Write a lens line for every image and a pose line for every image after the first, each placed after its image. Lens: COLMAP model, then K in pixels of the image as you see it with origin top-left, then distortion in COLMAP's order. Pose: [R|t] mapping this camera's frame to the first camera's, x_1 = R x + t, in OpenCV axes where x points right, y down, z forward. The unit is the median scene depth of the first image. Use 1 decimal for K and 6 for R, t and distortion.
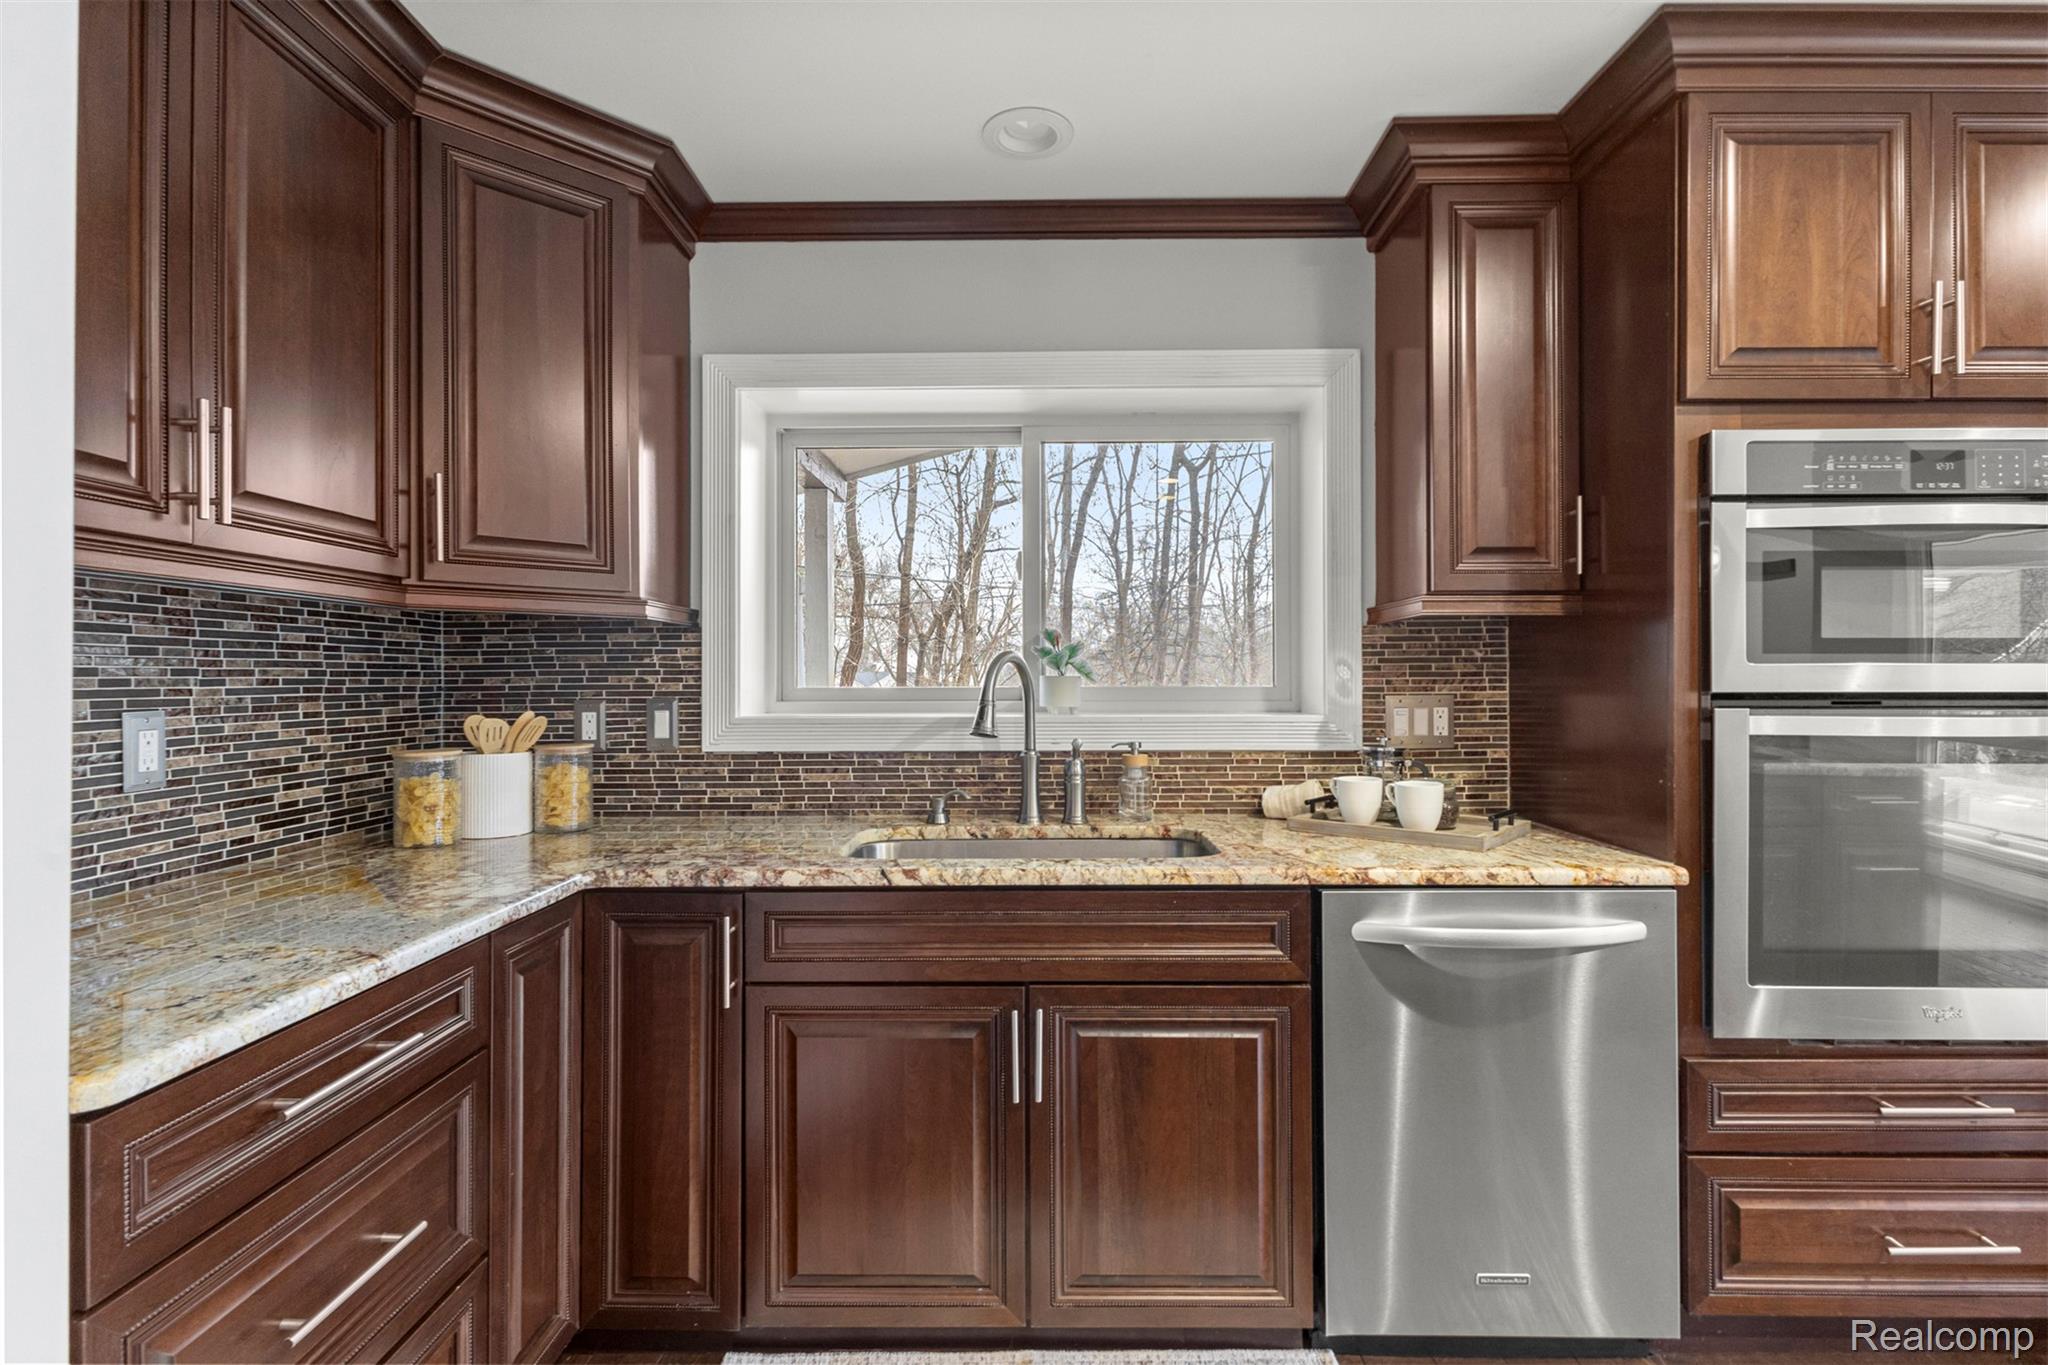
lens RADIAL K [[968.1, 0, 1024.0], [0, 968.1, 682.5], [0, 0, 1]] dist [0.001609, 0.000218]
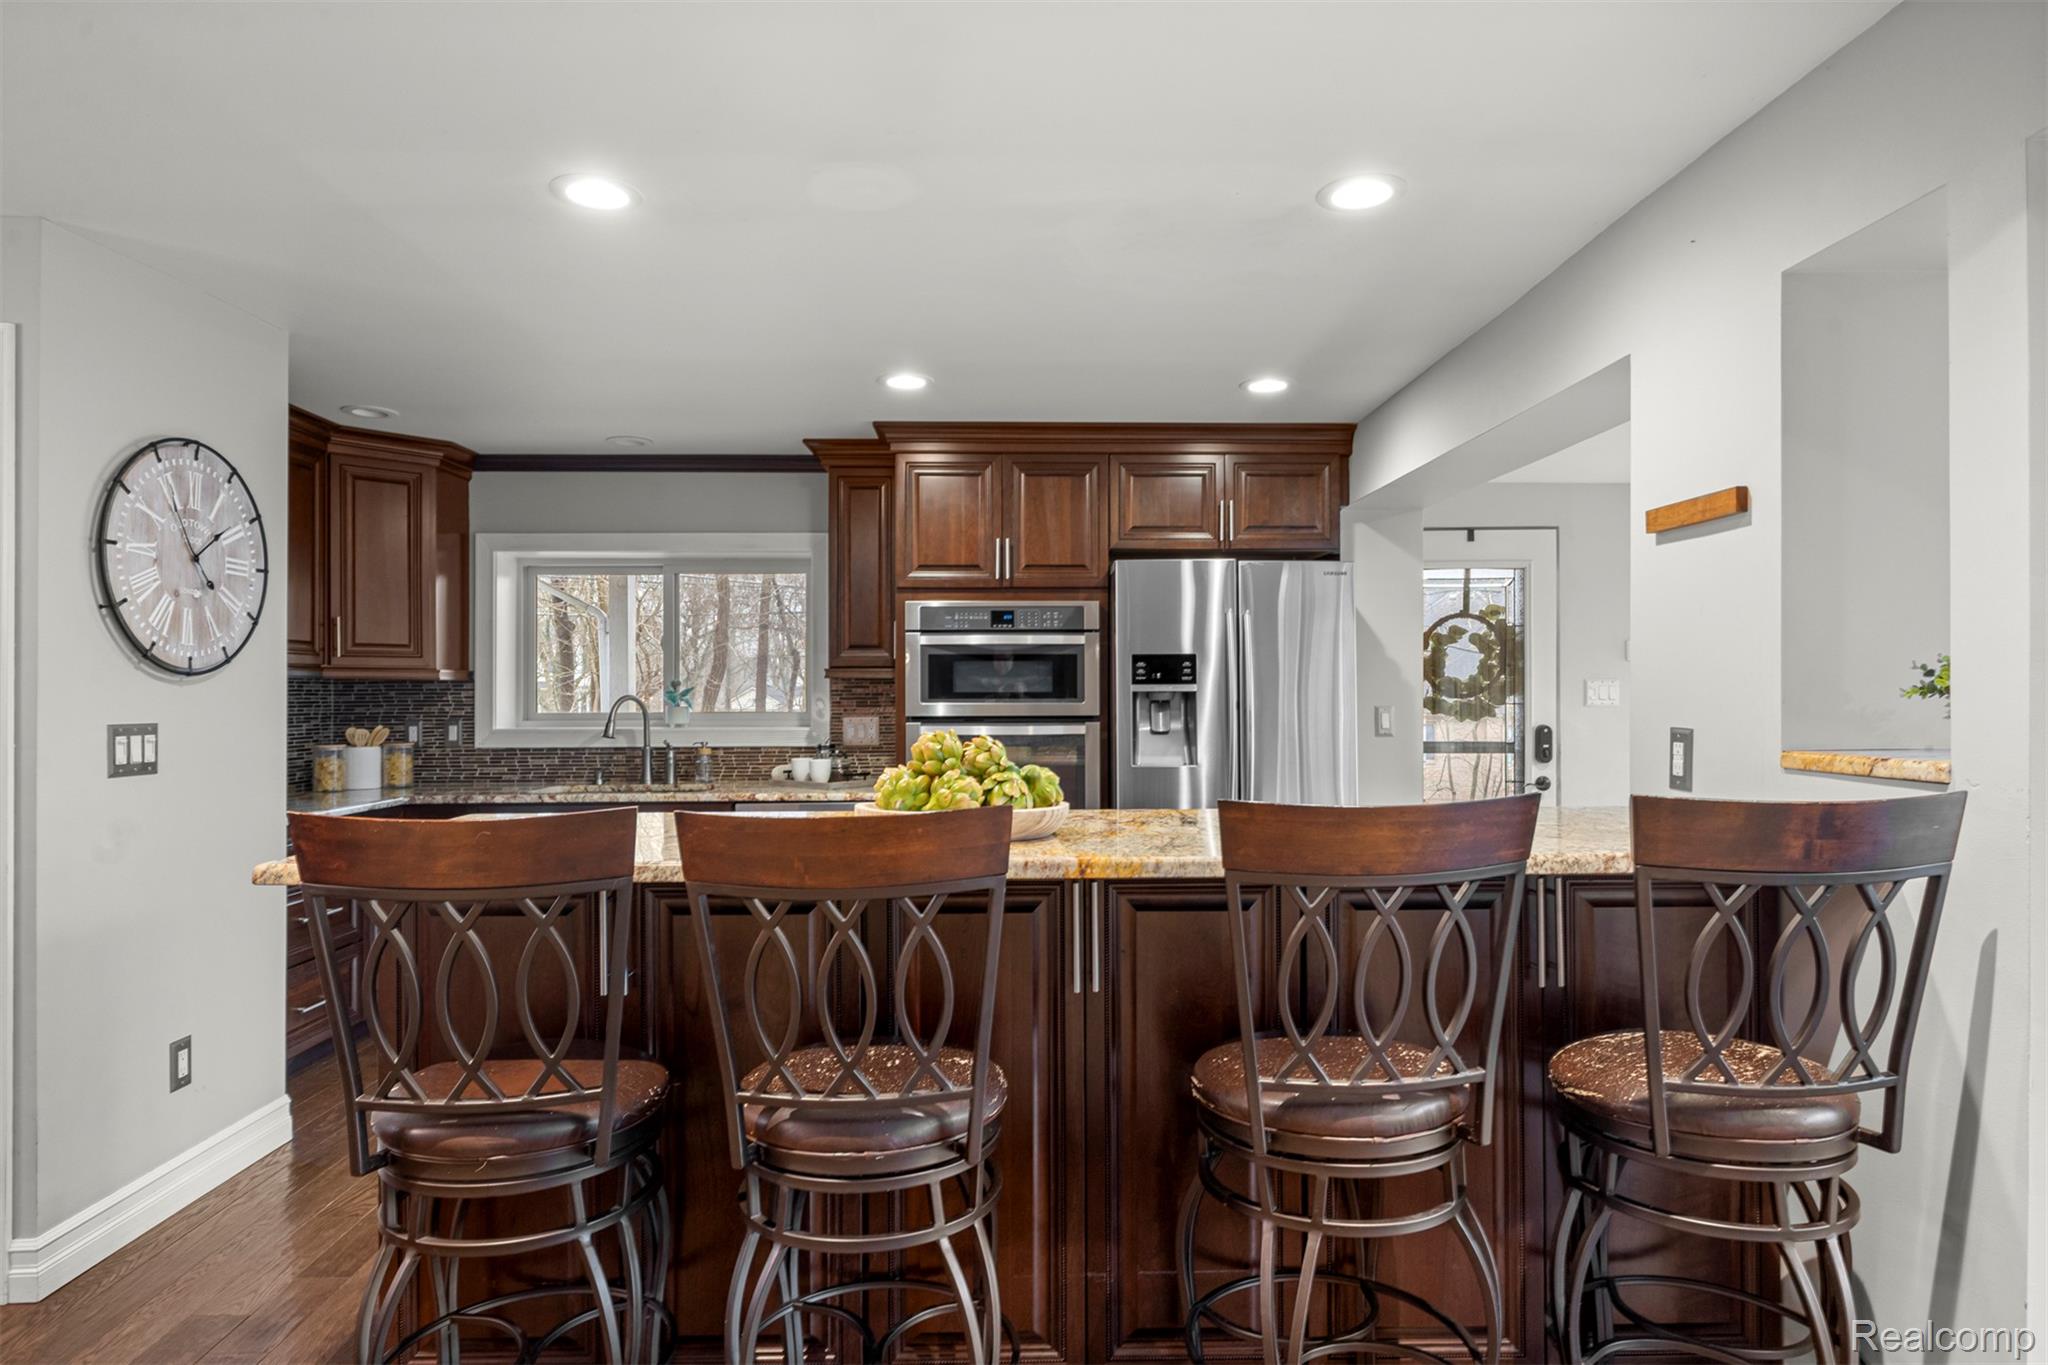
lens RADIAL K [[1174.9, 0, 1026.3], [0, 1174.9, 693.6], [0, 0, 1]] dist [-0.000918, 0.000957]
pose [[0.999612, 0.000066, 0.027851, 0.684824], [0.000068, 0.999988, -0.004798, -0.022138], [-0.027851, 0.004798, 0.999601, -1.325037]]
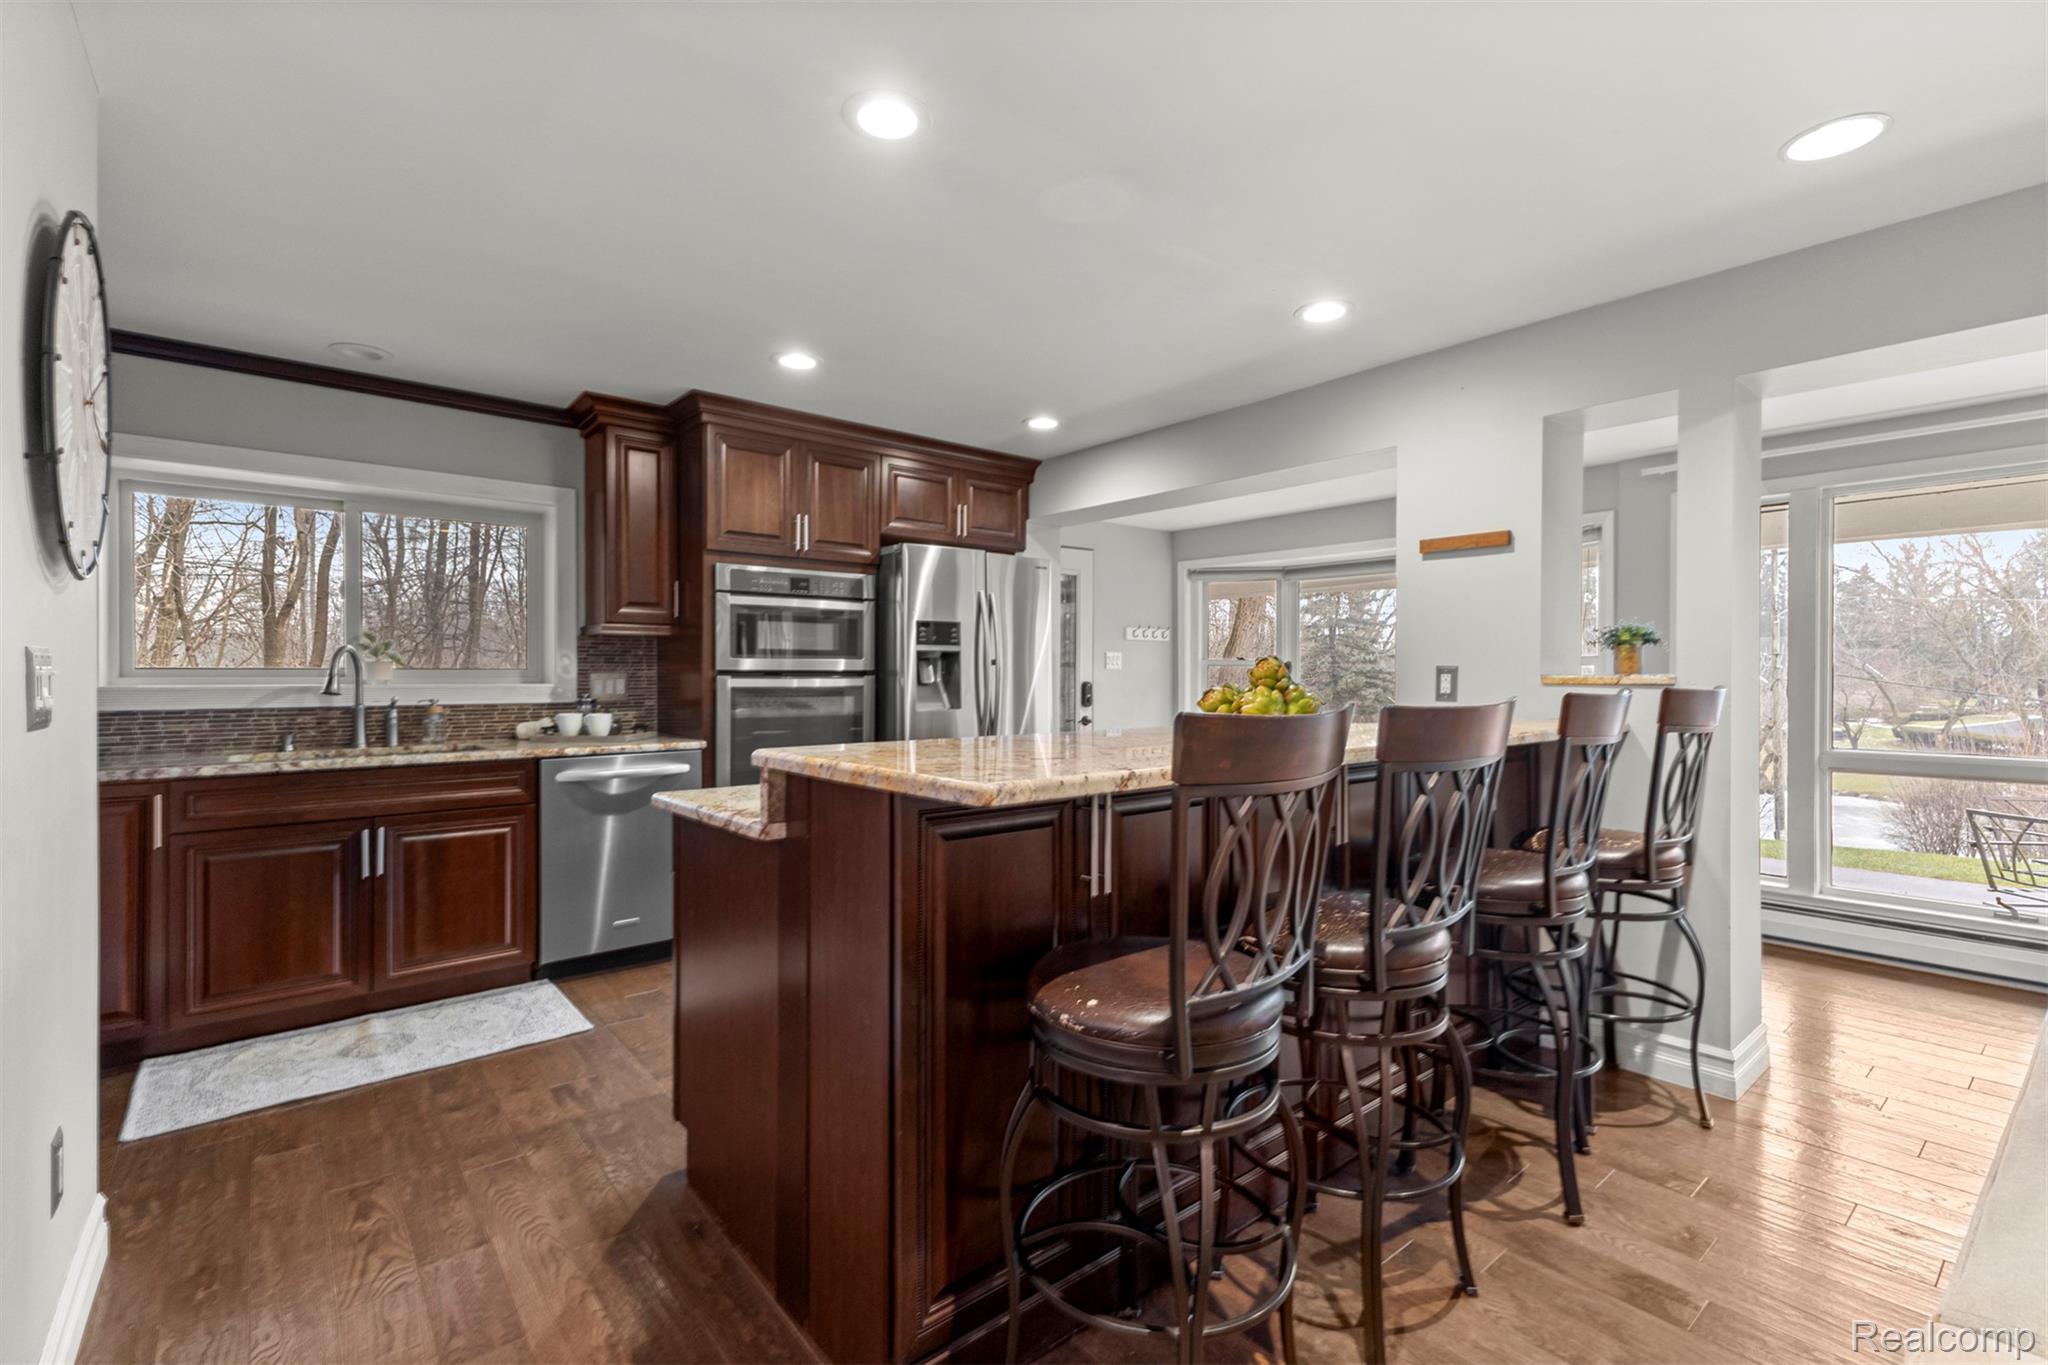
lens RADIAL K [[921.5, 0, 1024.0], [0, 921.5, 682.5], [0, 0, 1]] dist [0.020903, -0.000181]
pose [[0.760374, -0.001406, 0.649484, -0.163952], [-0.000367, 0.999997, 0.002594, 0.026666], [-0.649486, -0.002211, 0.760371, -0.962795]]
